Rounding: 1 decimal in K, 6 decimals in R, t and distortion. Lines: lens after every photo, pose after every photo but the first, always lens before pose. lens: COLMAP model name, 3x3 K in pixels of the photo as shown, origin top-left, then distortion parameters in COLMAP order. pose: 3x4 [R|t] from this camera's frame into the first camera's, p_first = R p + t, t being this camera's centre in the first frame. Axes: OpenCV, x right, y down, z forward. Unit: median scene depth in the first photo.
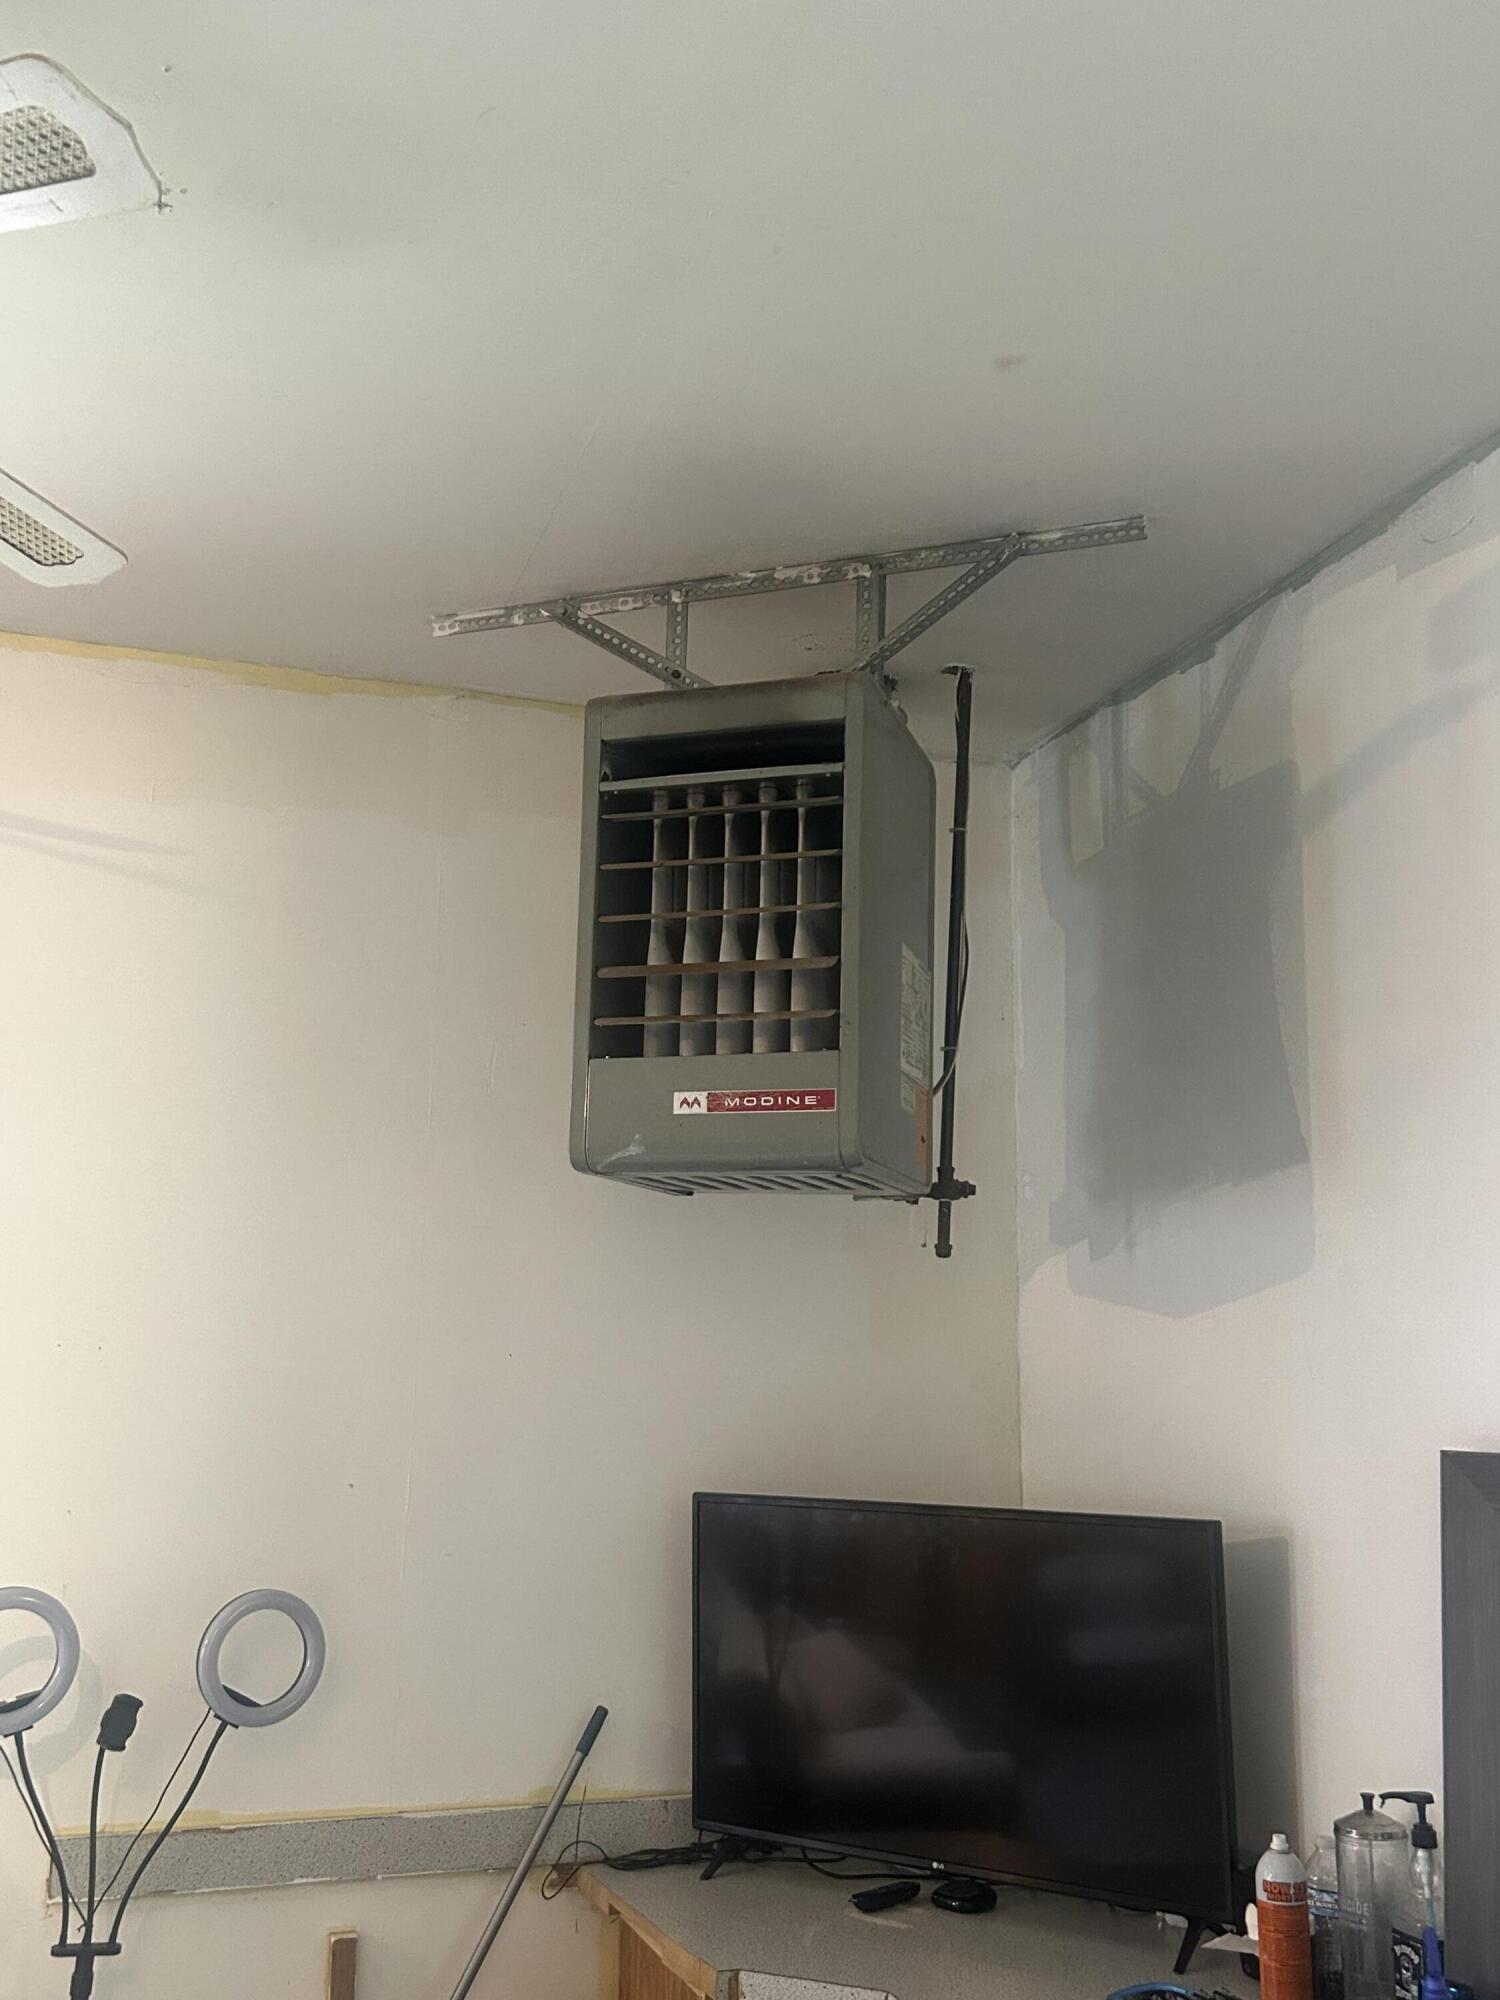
lens RADIAL K [[1808.0, 0, 750.0], [0, 1808.0, 1000.0], [0, 0, 1]] dist [-0.000779, -0.000892]
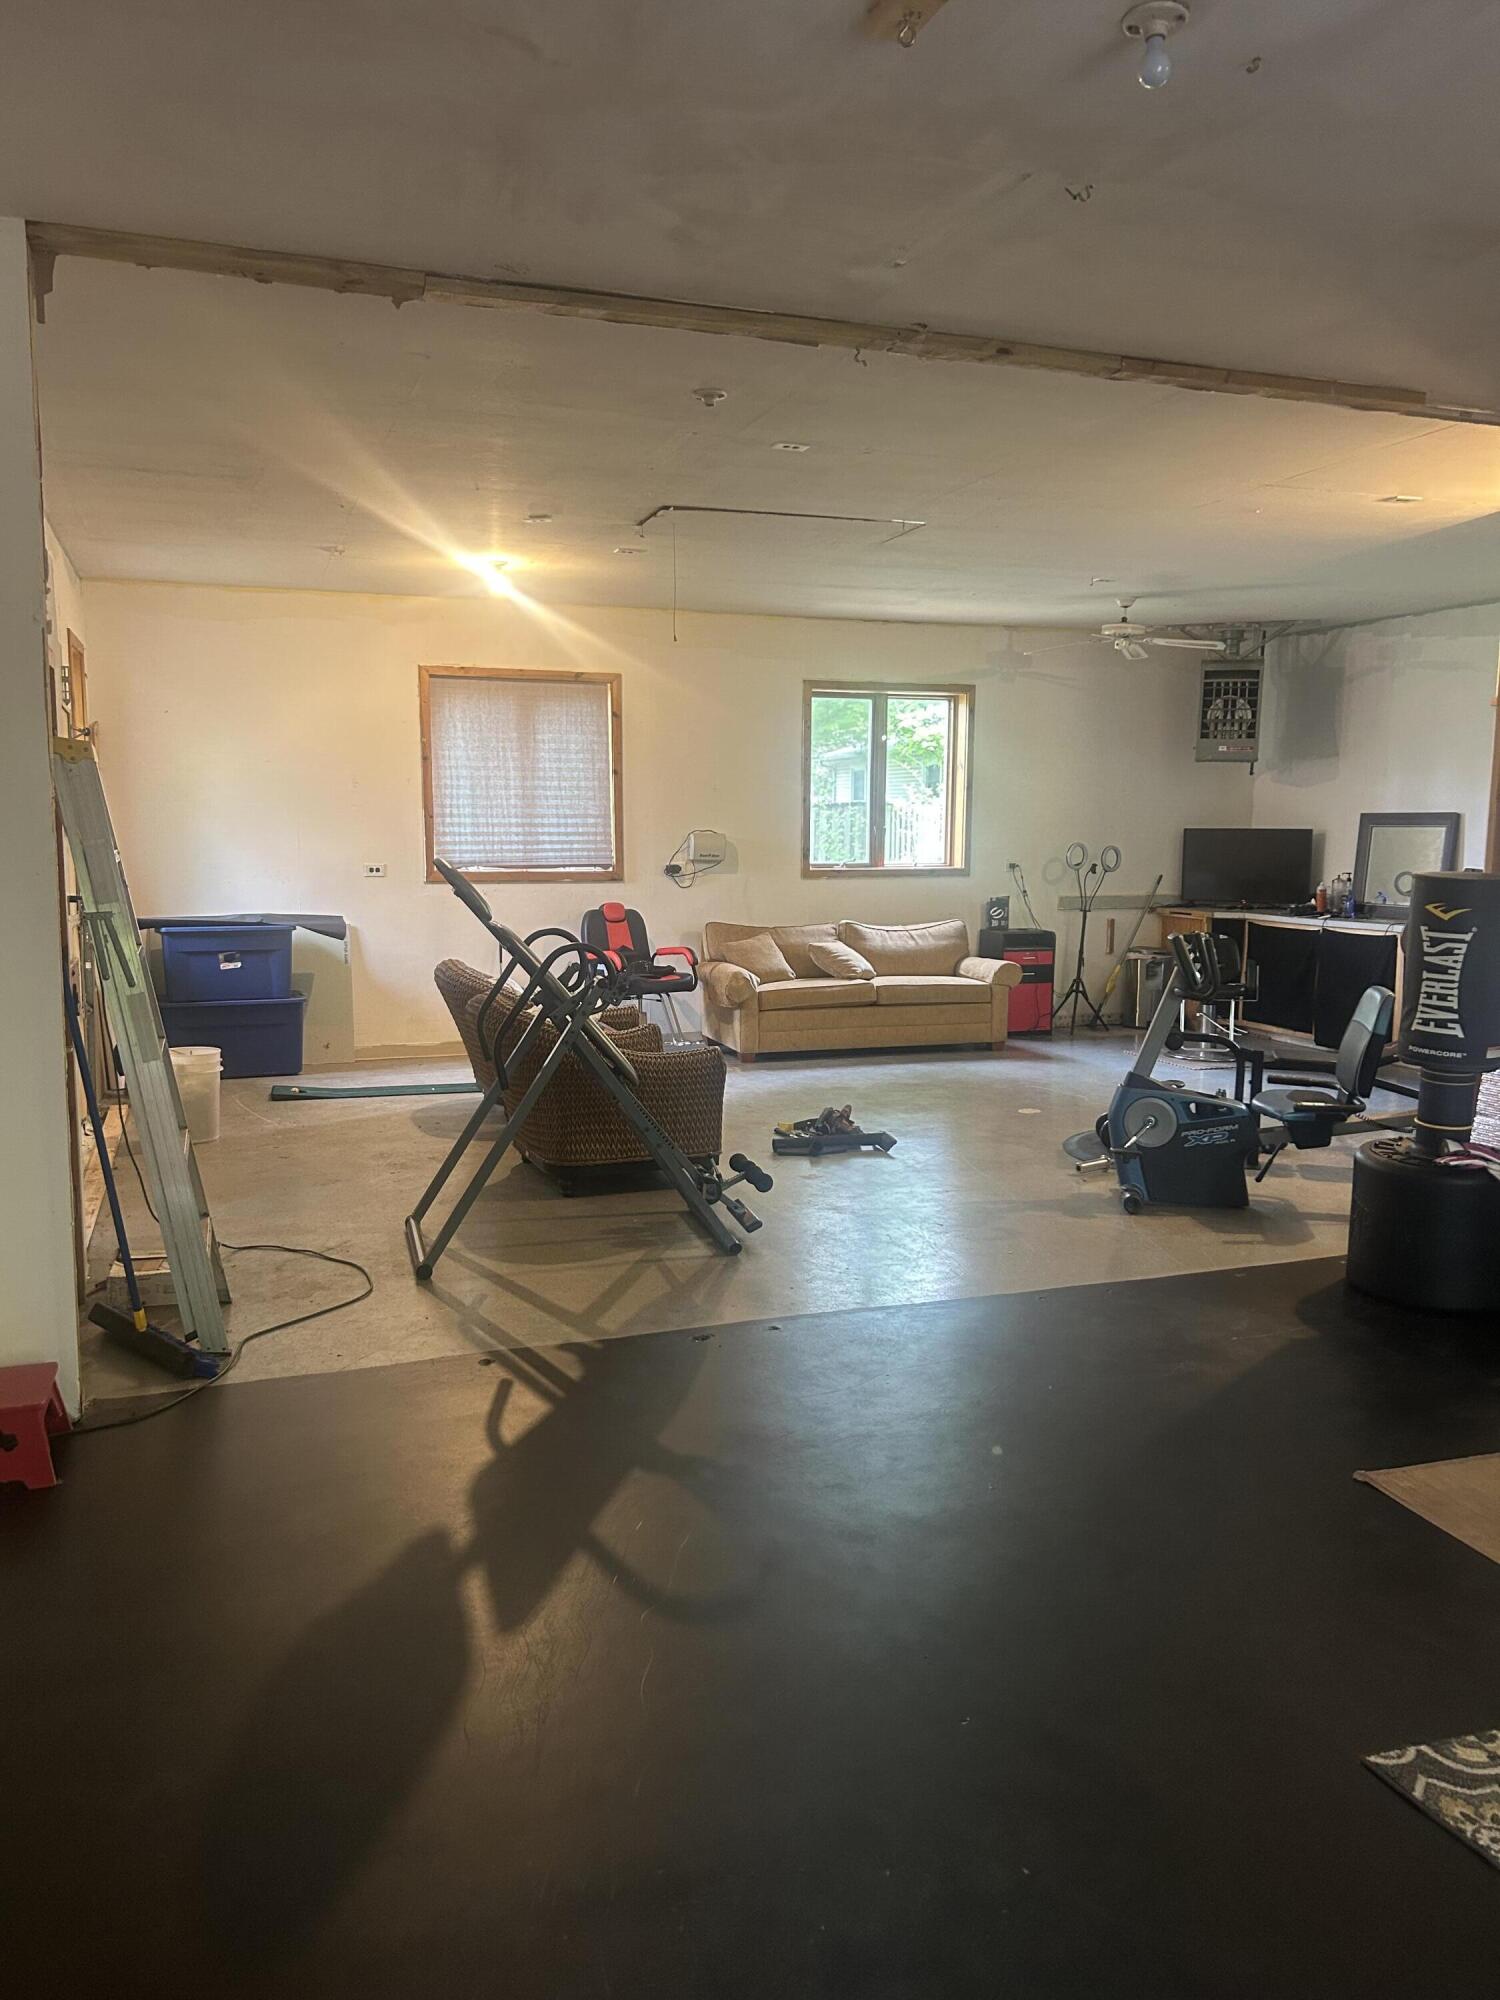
lens RADIAL K [[1497.6, 0, 750.0], [0, 1497.6, 1000.0], [0, 0, 1]] dist [0.008285, 0.002744]
pose [[0.999977, -0.004651, -0.004847, -1.226130], [0.005976, 0.945452, 0.325707, -0.600579], [0.003067, -0.325728, 0.945459, -2.953567]]
